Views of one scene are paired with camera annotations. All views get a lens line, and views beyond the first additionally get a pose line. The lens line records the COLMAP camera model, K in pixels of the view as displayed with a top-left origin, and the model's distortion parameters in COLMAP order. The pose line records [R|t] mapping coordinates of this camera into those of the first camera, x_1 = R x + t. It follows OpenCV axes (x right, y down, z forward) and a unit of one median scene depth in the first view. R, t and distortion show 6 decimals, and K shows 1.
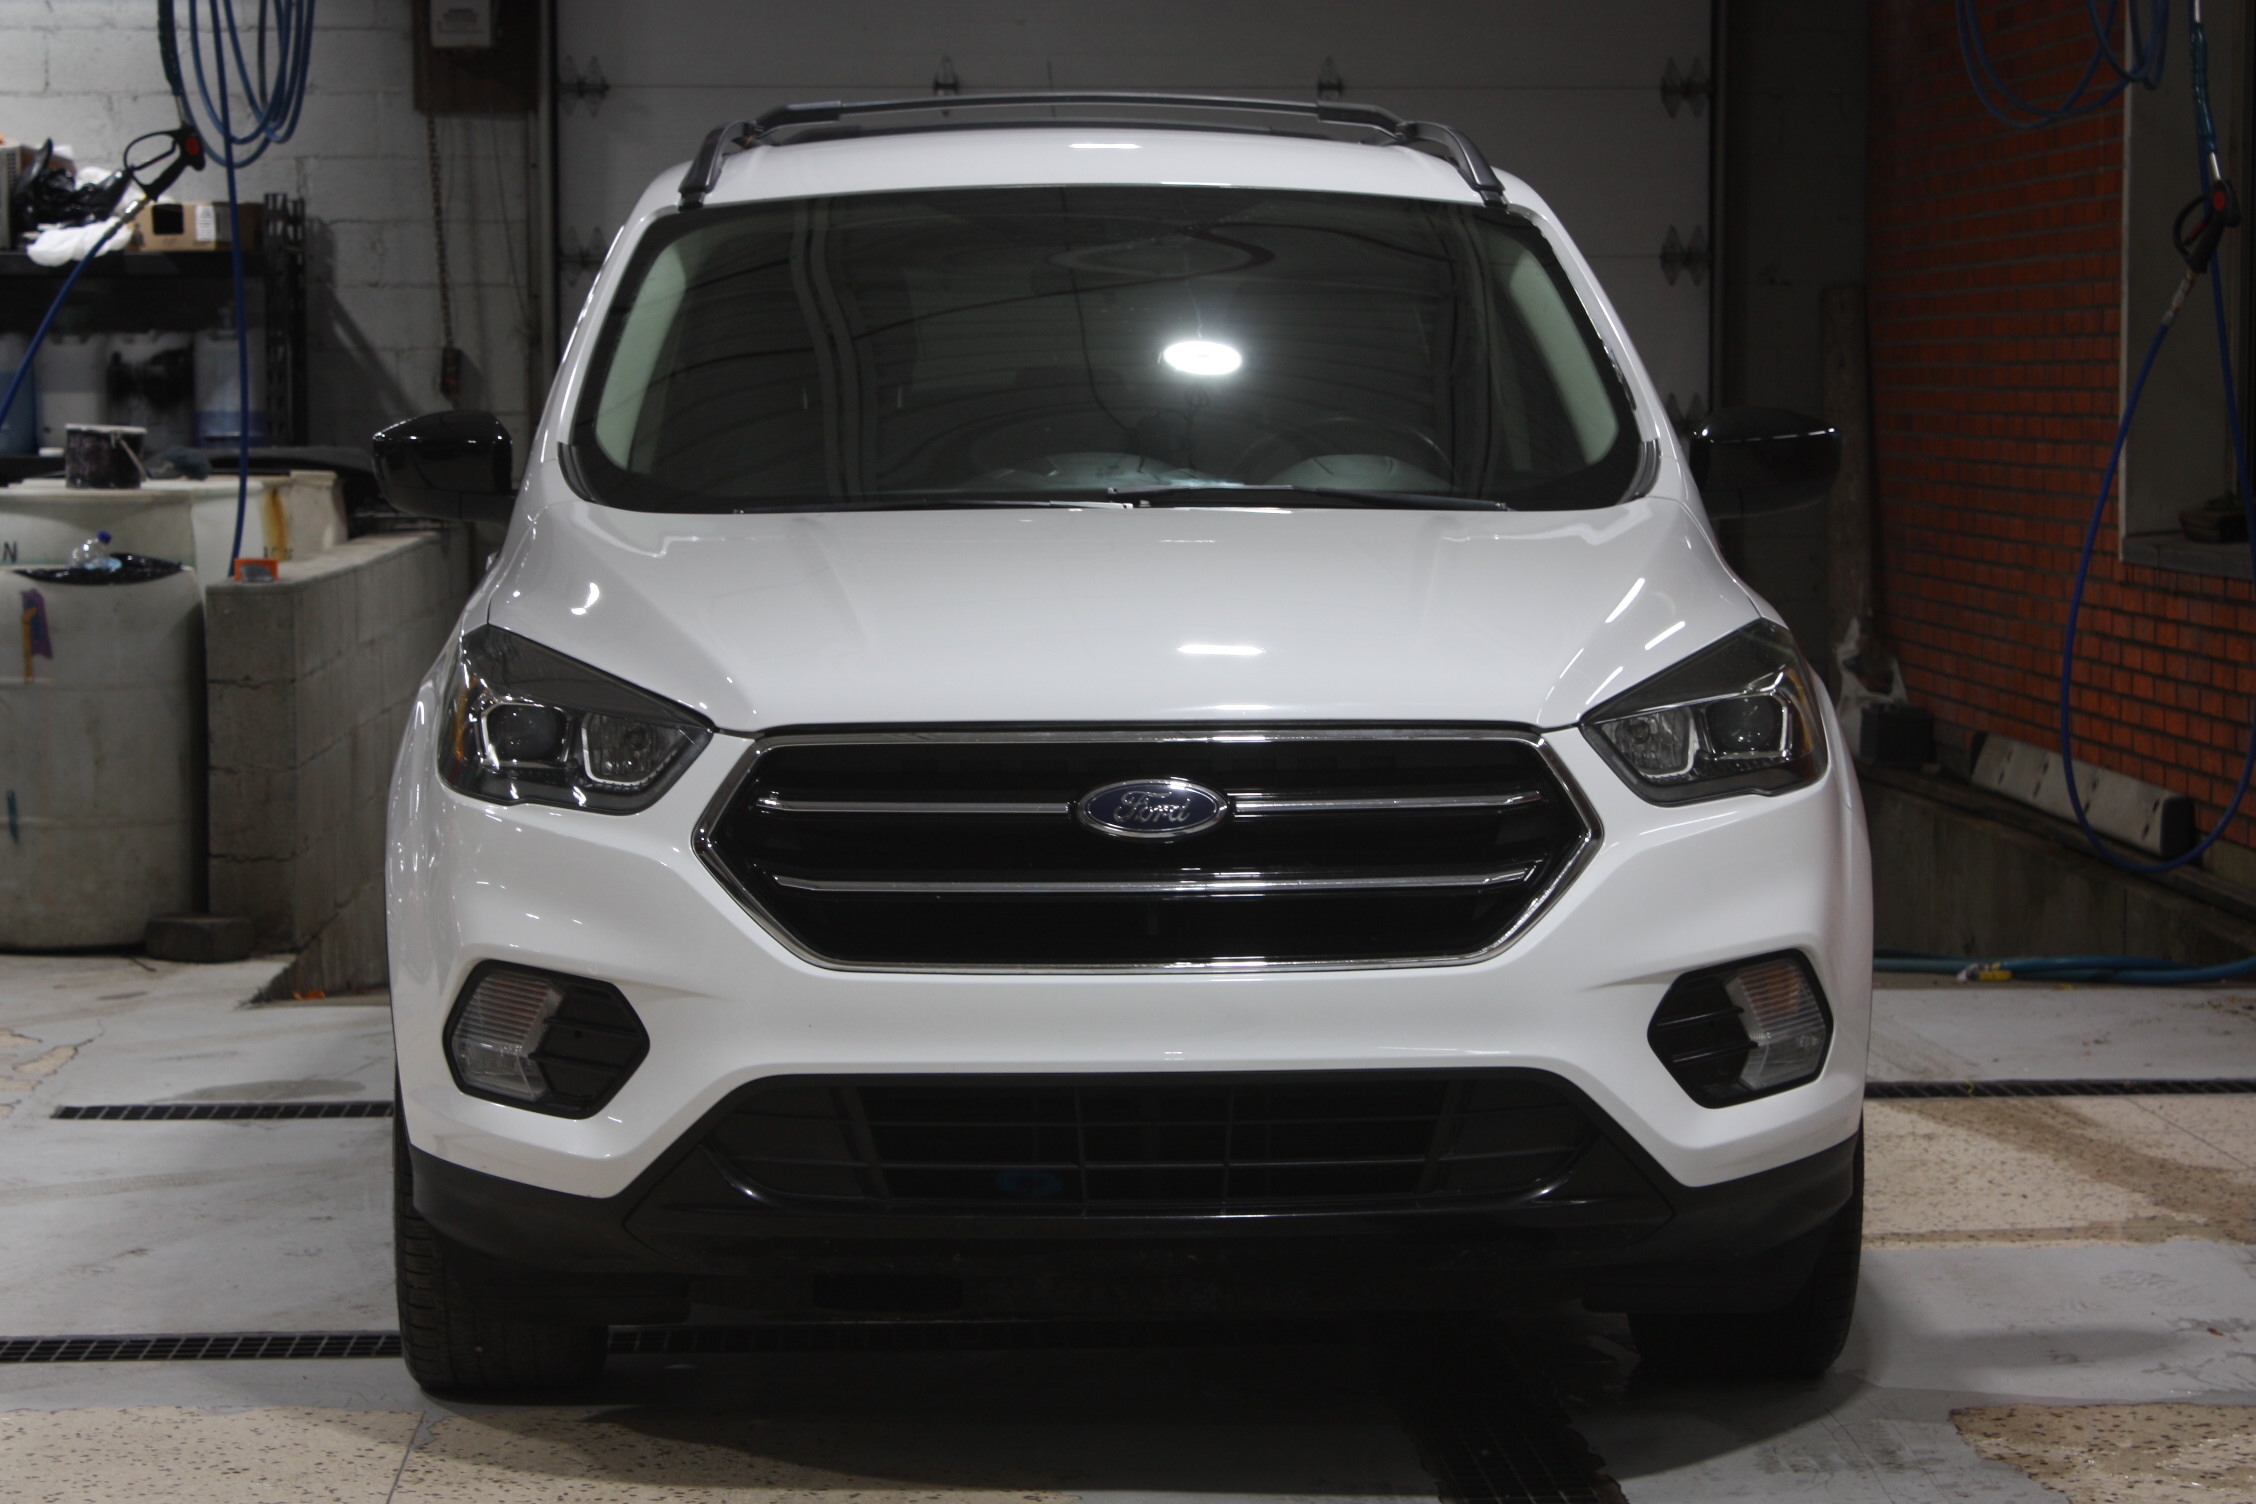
lens RADIAL K [[4876.3, 0, 1128.2], [0, 4876.3, 752.2], [0, 0, 1]] dist [0.118024, 0.000000]
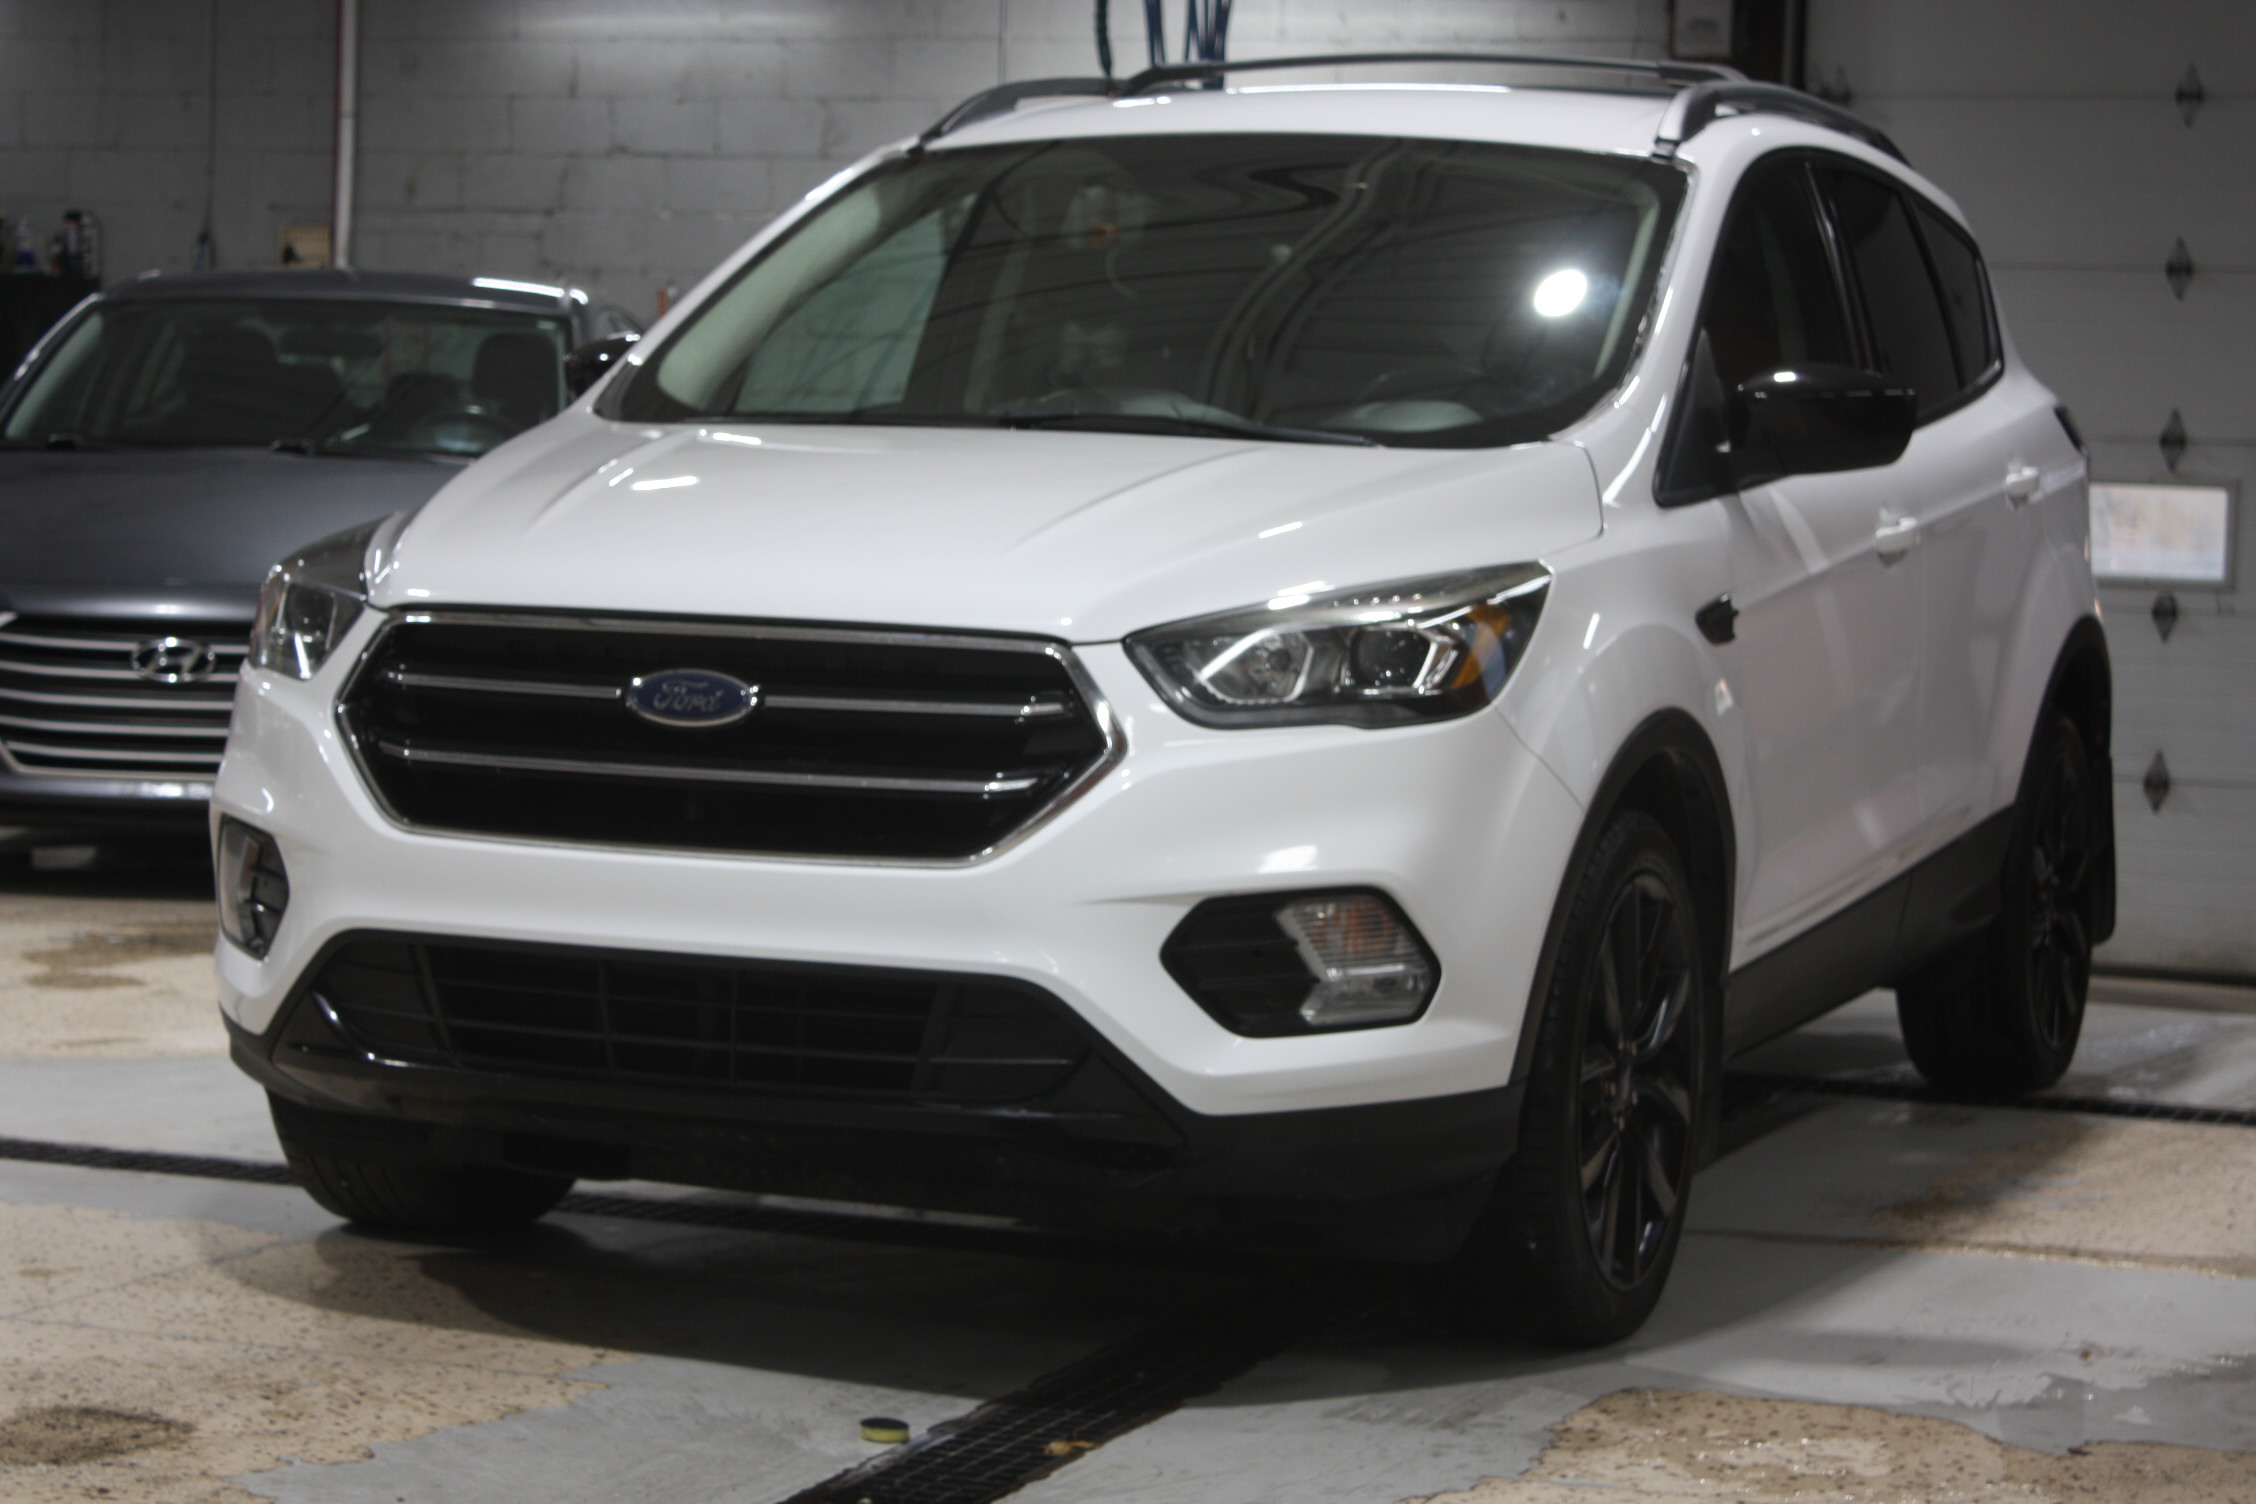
lens RADIAL K [[4876.3, 0, 1128.3], [0, 4876.3, 752.9], [0, 0, 1]] dist [0.118024, 0.000000]
pose [[0.910827, 0.058135, -0.408674, 0.505232], [-0.062957, 0.998015, 0.001656, 0.015479], [0.407959, 0.024220, 0.912679, 0.092570]]
